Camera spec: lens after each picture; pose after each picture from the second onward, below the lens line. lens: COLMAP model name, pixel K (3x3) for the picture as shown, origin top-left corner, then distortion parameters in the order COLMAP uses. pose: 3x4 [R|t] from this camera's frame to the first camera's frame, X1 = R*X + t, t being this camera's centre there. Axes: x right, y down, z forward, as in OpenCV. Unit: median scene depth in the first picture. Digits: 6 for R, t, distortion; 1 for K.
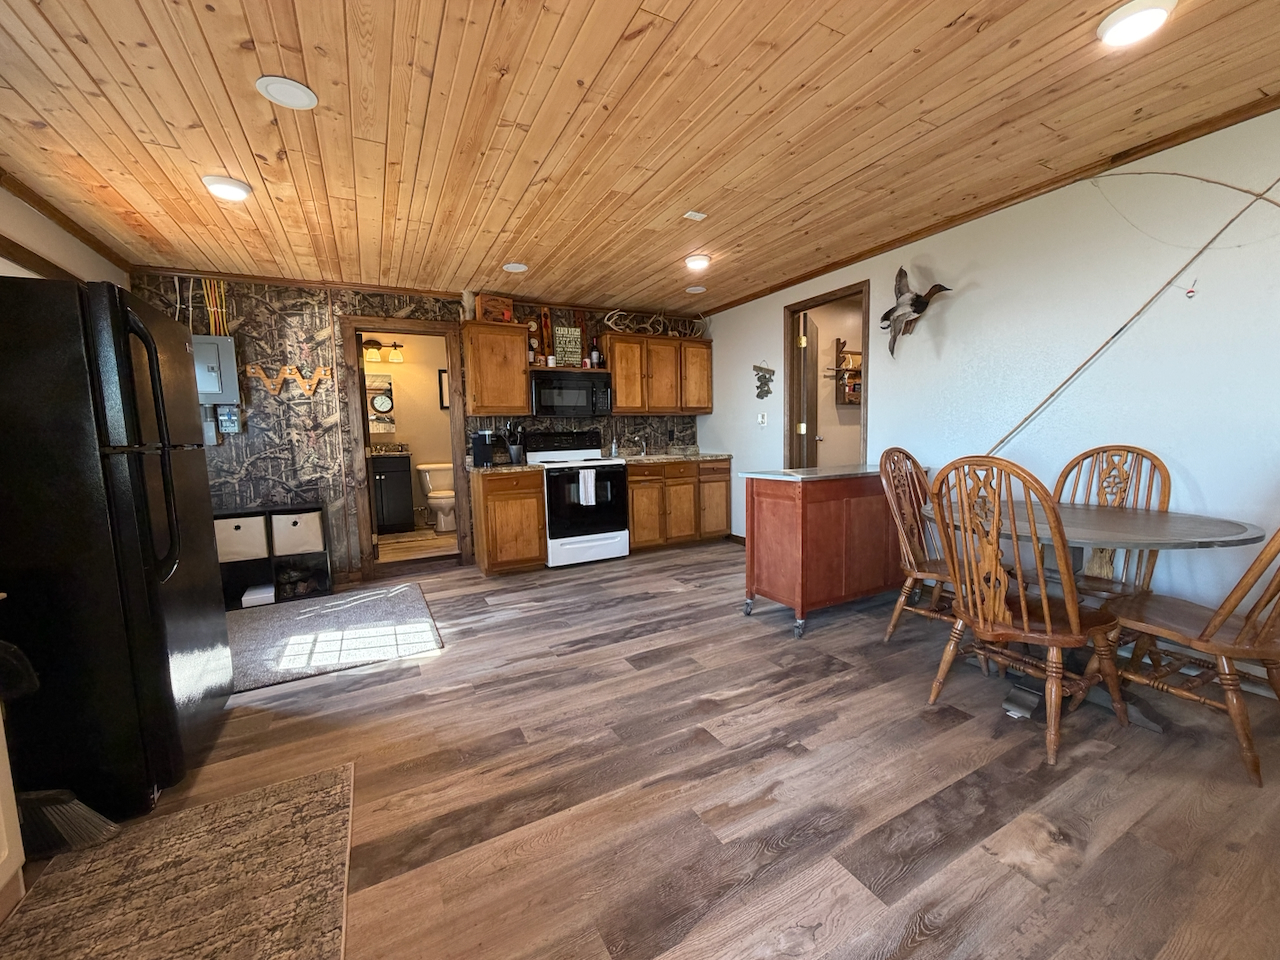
lens RADIAL K [[504.3, 0, 630.4], [0, 504.3, 478.9], [0, 0, 1]] dist [-0.000525, 0.000272]
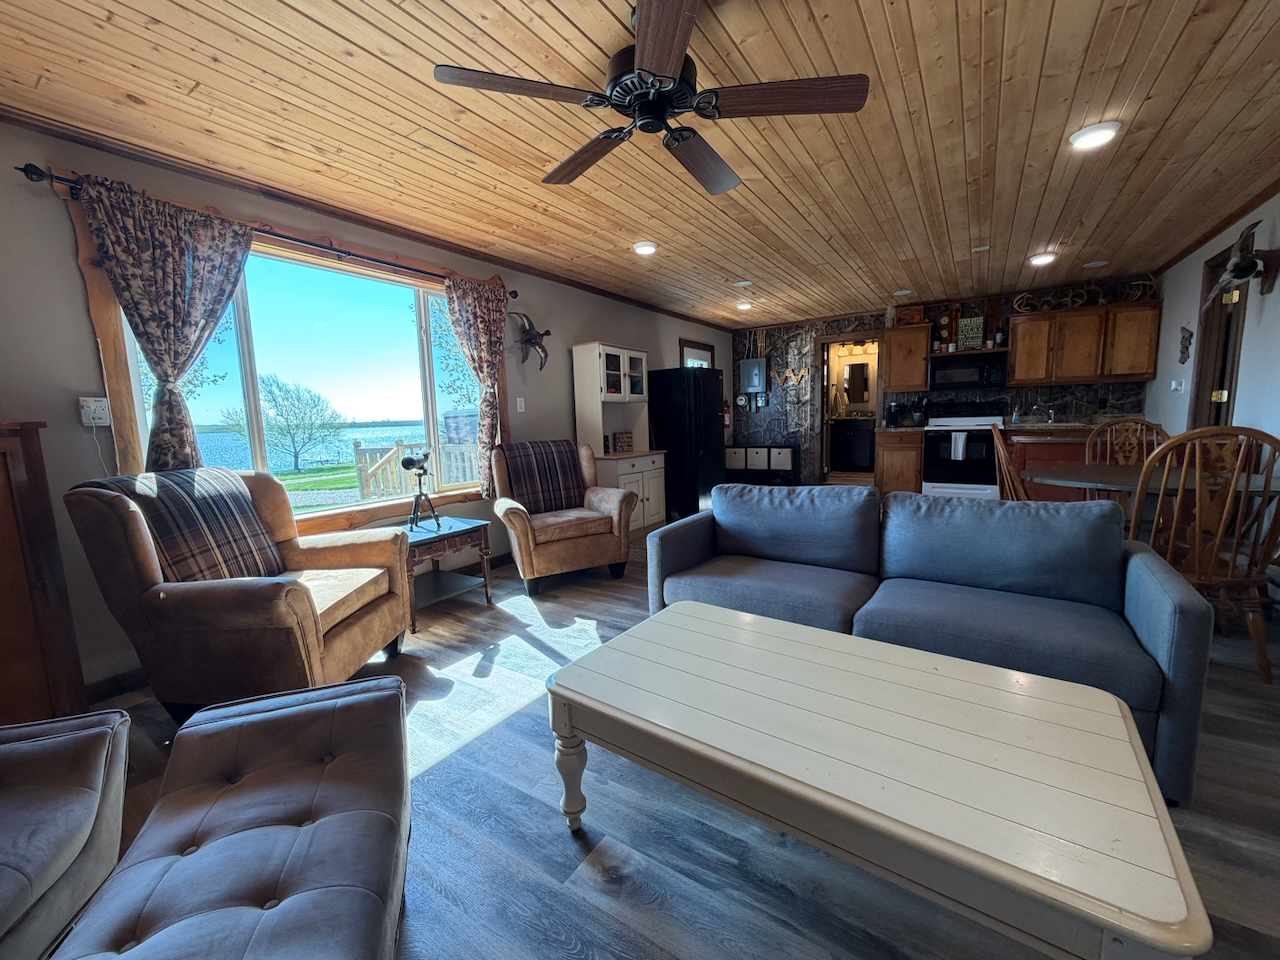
lens RADIAL K [[504.3, 0, 641.2], [0, 504.3, 483.3], [0, 0, 1]] dist [-0.000525, 0.000272]
pose [[0.478992, 0.127449, -0.868518, 0.703498], [-0.057137, 0.991833, 0.114034, 0.010928], [0.875958, -0.004997, 0.482362, -0.360711]]
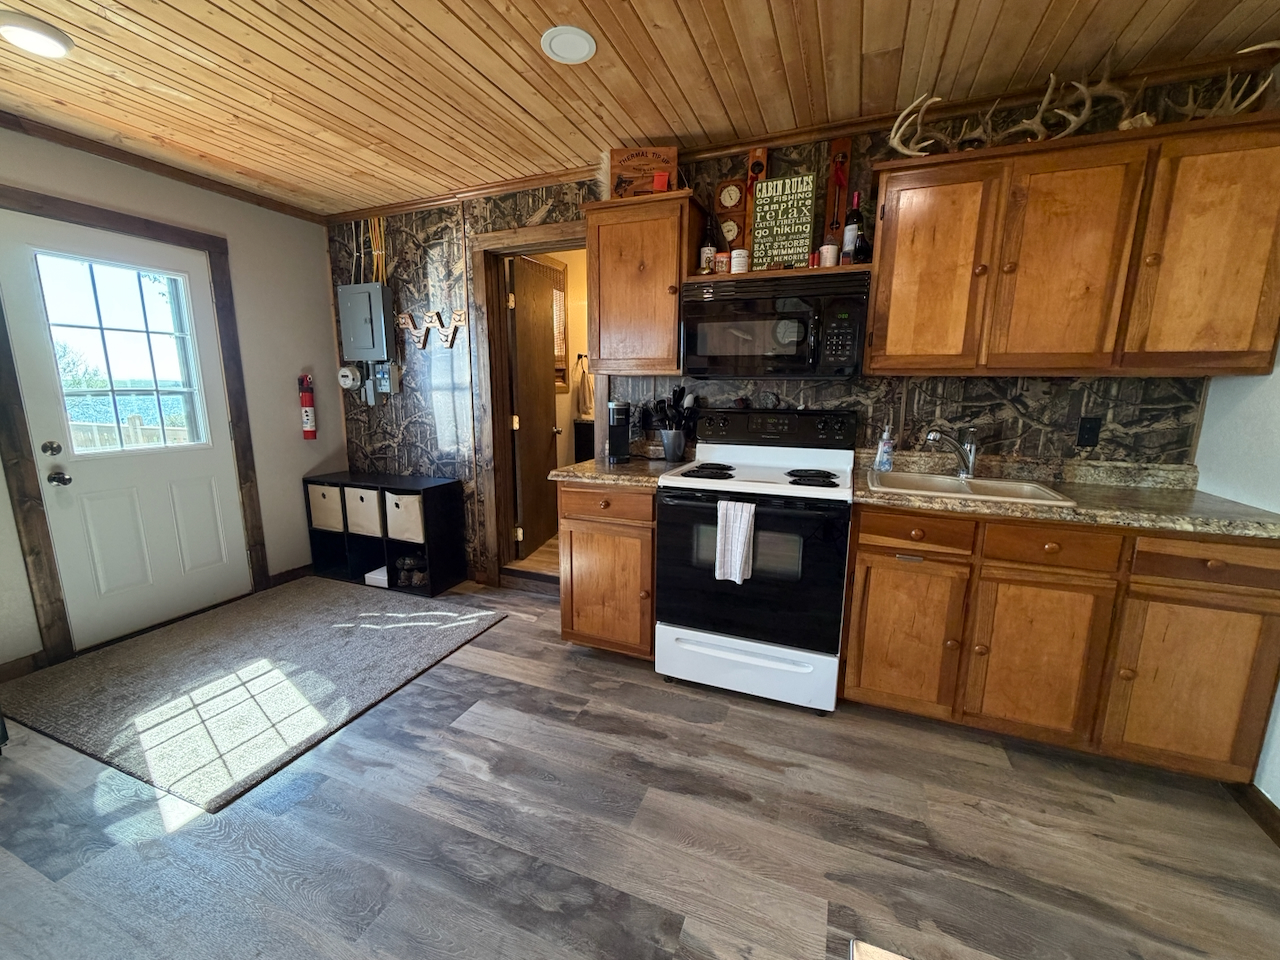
lens RADIAL K [[504.3, 0, 642.7], [0, 504.3, 479.6], [0, 0, 1]] dist [-0.000525, 0.000272]
pose [[0.660131, 0.164315, -0.732958, 0.189856], [-0.092104, 0.986124, 0.138118, -0.096394], [0.745482, -0.023668, 0.666105, 0.677733]]
